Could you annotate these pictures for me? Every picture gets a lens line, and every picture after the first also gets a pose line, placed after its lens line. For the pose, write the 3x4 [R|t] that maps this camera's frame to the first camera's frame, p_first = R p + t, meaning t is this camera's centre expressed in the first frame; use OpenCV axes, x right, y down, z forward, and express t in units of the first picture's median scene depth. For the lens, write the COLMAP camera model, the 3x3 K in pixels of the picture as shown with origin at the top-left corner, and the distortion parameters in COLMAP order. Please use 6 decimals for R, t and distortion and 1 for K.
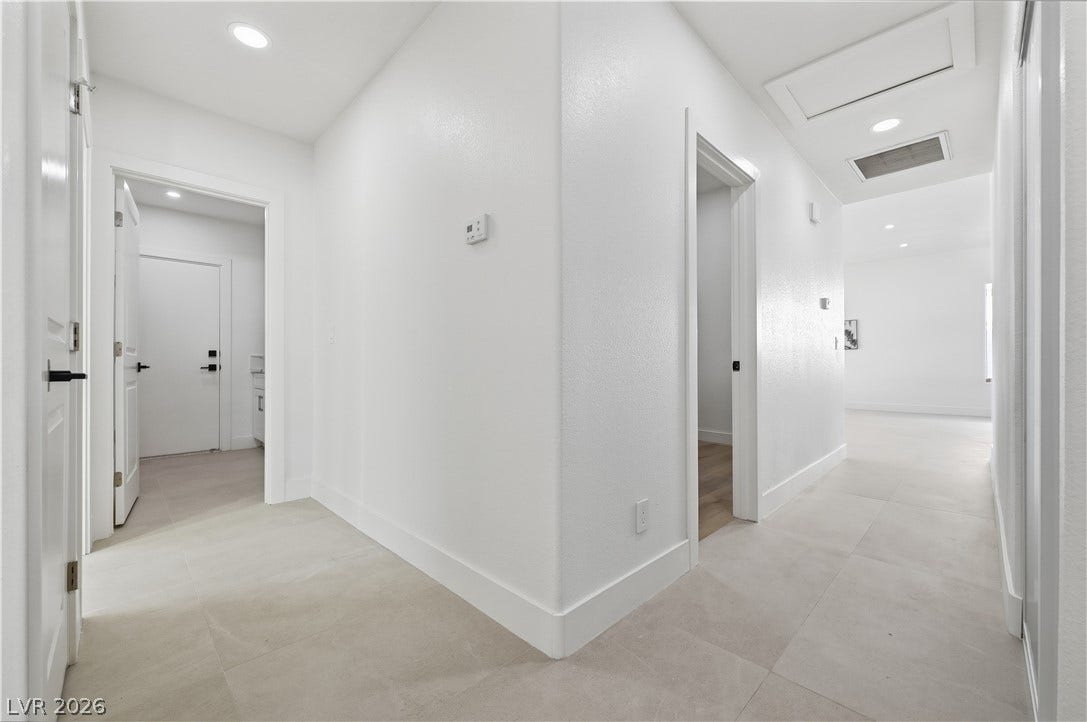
lens RADIAL K [[433.8, 0, 540.5], [0, 433.8, 364.3], [0, 0, 1]] dist [-0.000023, -0.000209]
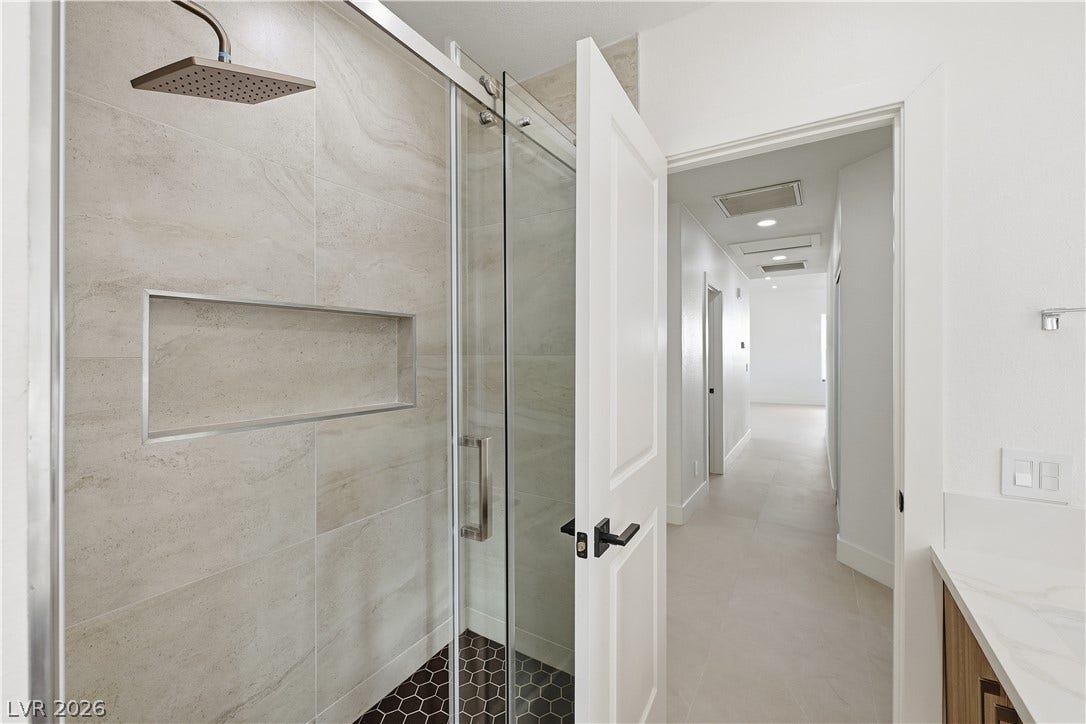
lens RADIAL K [[433.4, 0, 547.0], [0, 433.4, 357.3], [0, 0, 1]] dist [-0.000023, -0.000209]
pose [[0.972564, -0.001409, 0.232633, -0.466056], [0.000158, 0.999985, 0.005395, -0.105525], [-0.232637, -0.005210, 0.972550, -0.443807]]
